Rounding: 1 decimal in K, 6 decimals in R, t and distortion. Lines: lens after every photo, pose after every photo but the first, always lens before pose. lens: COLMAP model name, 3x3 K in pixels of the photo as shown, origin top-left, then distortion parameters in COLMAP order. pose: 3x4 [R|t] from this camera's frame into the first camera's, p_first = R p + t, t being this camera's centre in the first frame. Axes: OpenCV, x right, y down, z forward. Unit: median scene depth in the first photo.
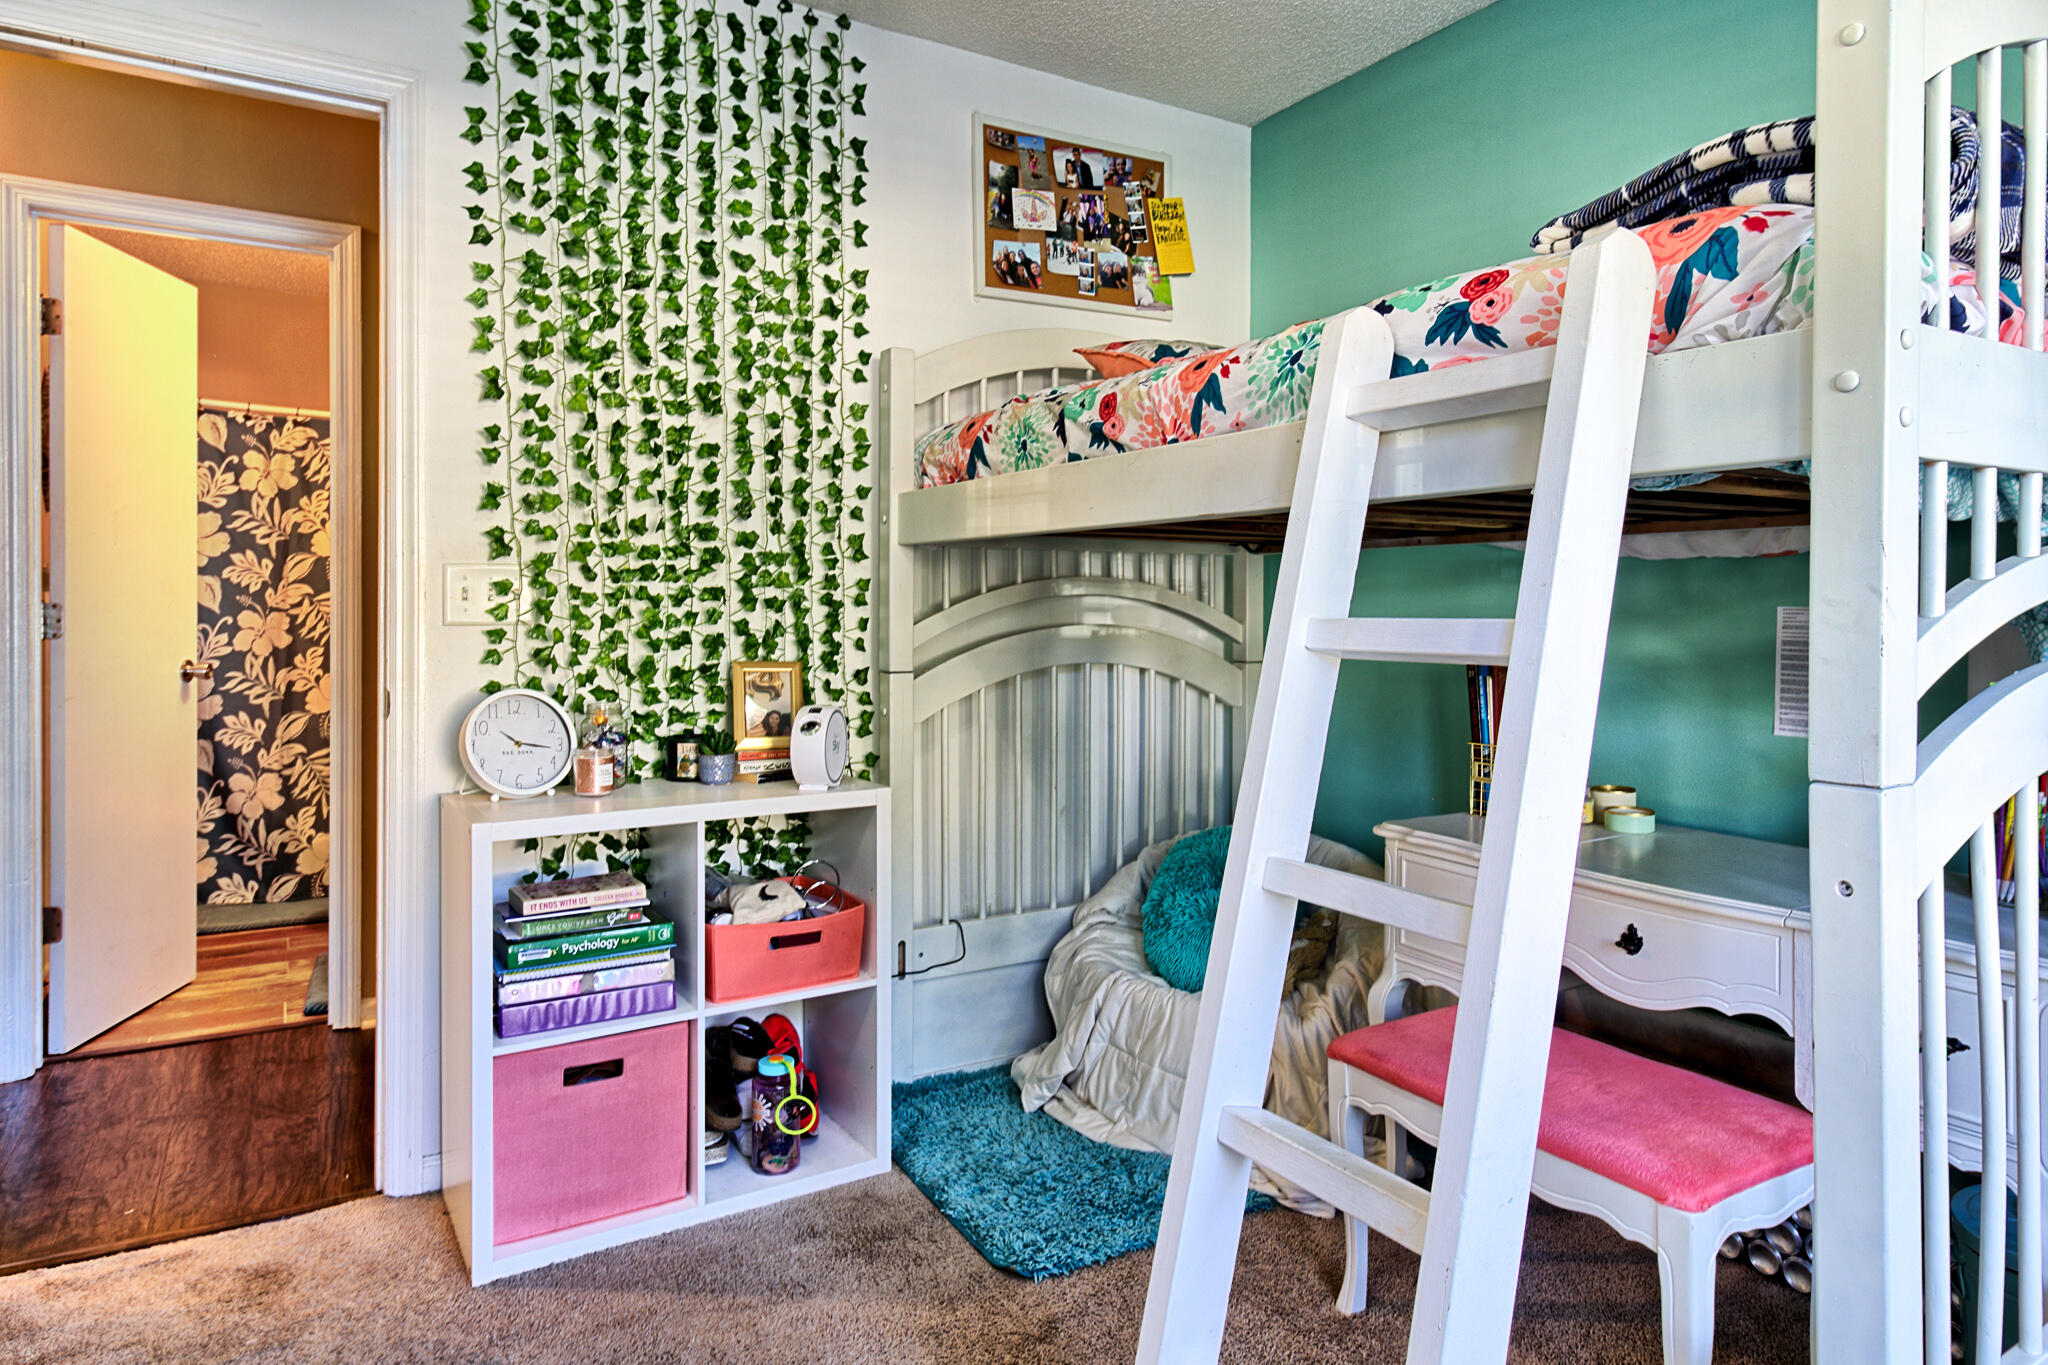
lens RADIAL K [[1205.6, 0, 1015.4], [0, 1205.6, 634.2], [0, 0, 1]] dist [0.004243, 0.000908]
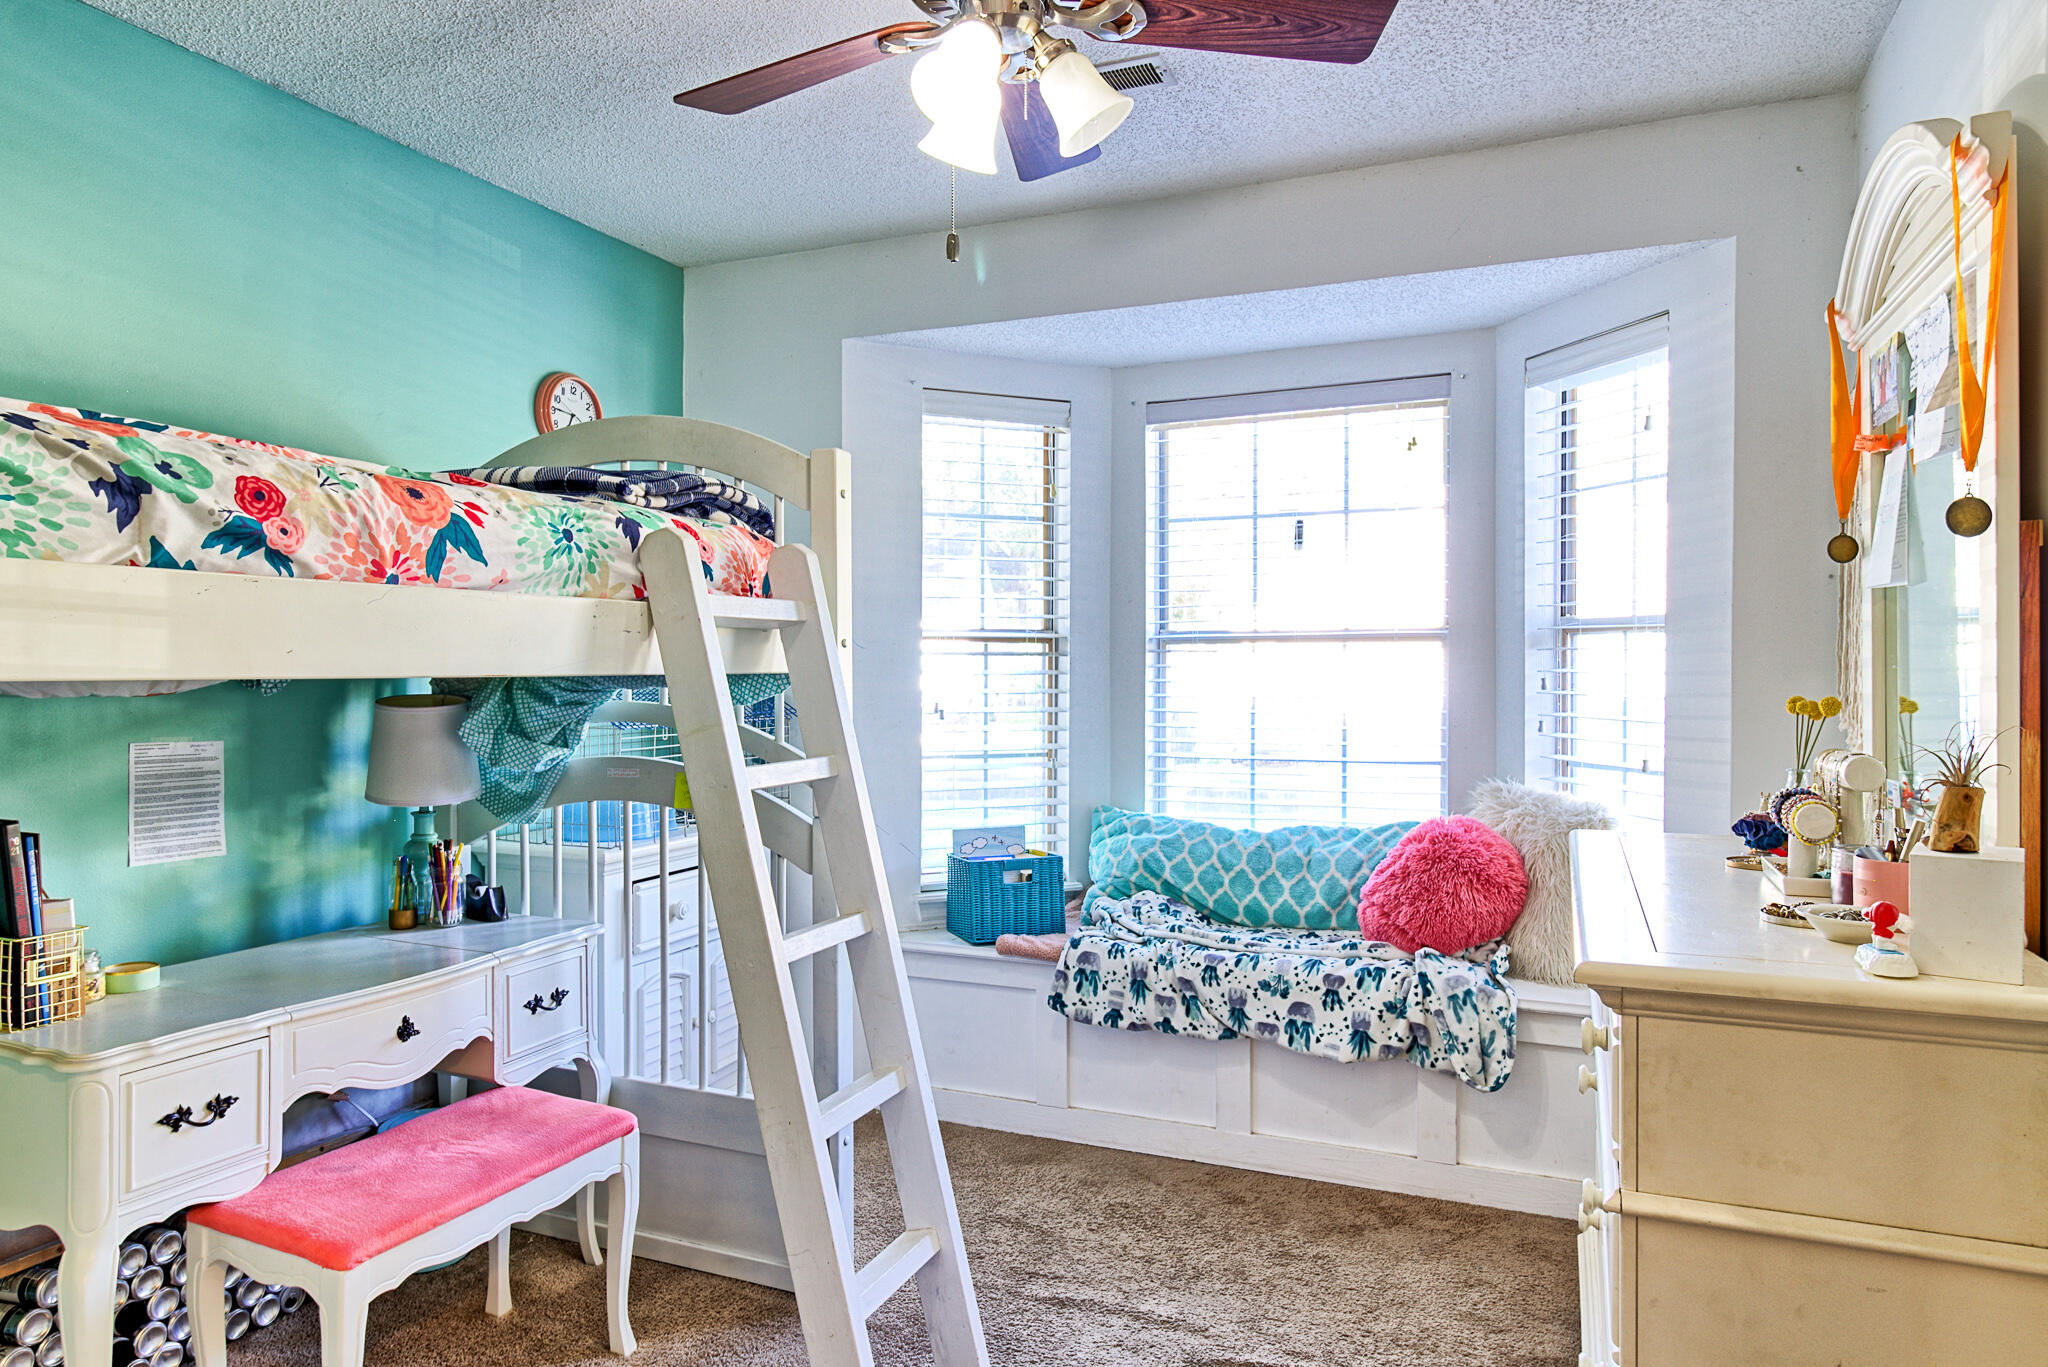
lens RADIAL K [[1236.4, 0, 1023.8], [0, 1236.4, 689.3], [0, 0, 1]] dist [0.006527, 0.001081]
pose [[-0.577824, -0.015854, 0.816007, -0.787699], [0.015272, 0.999426, 0.030232, -0.103561], [-0.816018, 0.029931, -0.577250, 1.134675]]
